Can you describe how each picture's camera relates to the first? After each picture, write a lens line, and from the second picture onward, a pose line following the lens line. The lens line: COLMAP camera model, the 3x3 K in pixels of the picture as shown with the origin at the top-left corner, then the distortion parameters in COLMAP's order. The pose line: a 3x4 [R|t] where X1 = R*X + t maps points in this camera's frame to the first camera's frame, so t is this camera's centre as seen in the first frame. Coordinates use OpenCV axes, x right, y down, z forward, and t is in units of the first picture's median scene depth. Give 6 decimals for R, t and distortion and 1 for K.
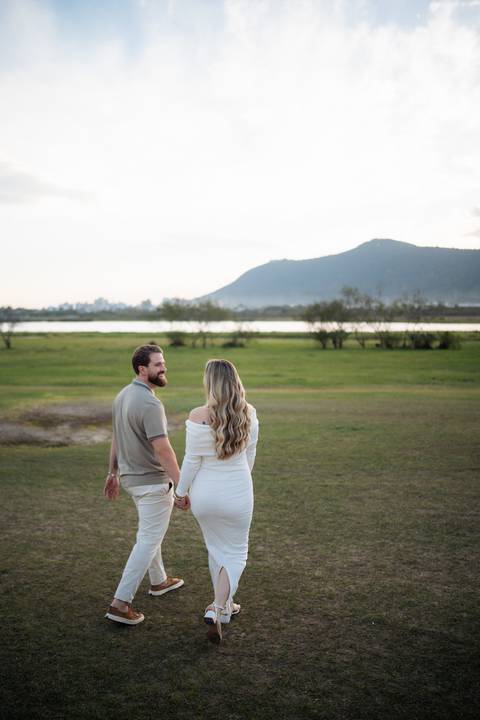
lens RADIAL K [[716.0, 0, 240.0], [0, 716.0, 360.0], [0, 0, 1]] dist [-0.185830, 0.245779]
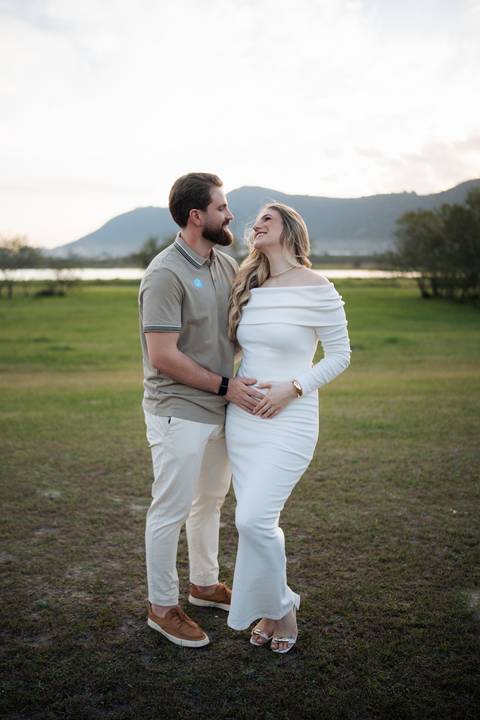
lens RADIAL K [[716.0, 0, 240.0], [0, 716.0, 360.0], [0, 0, 1]] dist [-0.185830, 0.245779]
pose [[0.984033, -0.020528, 0.176797, 0.103022], [0.008265, 0.997525, 0.069823, -0.002117], [-0.177792, -0.067247, 0.981768, 0.354701]]
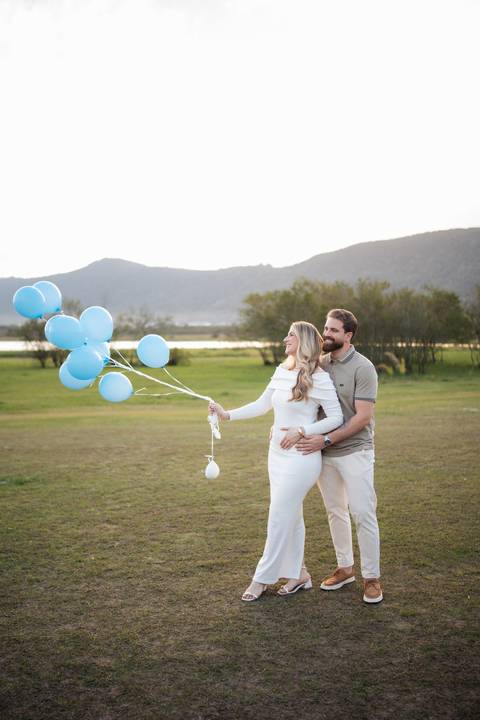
lens RADIAL K [[716.0, 0, 240.0], [0, 716.0, 360.0], [0, 0, 1]] dist [-0.185830, 0.245779]
pose [[0.931505, -0.012585, 0.363509, 0.042948], [0.023118, 0.999429, -0.024641, 0.003802], [-0.362992, 0.031357, 0.931265, 0.129966]]
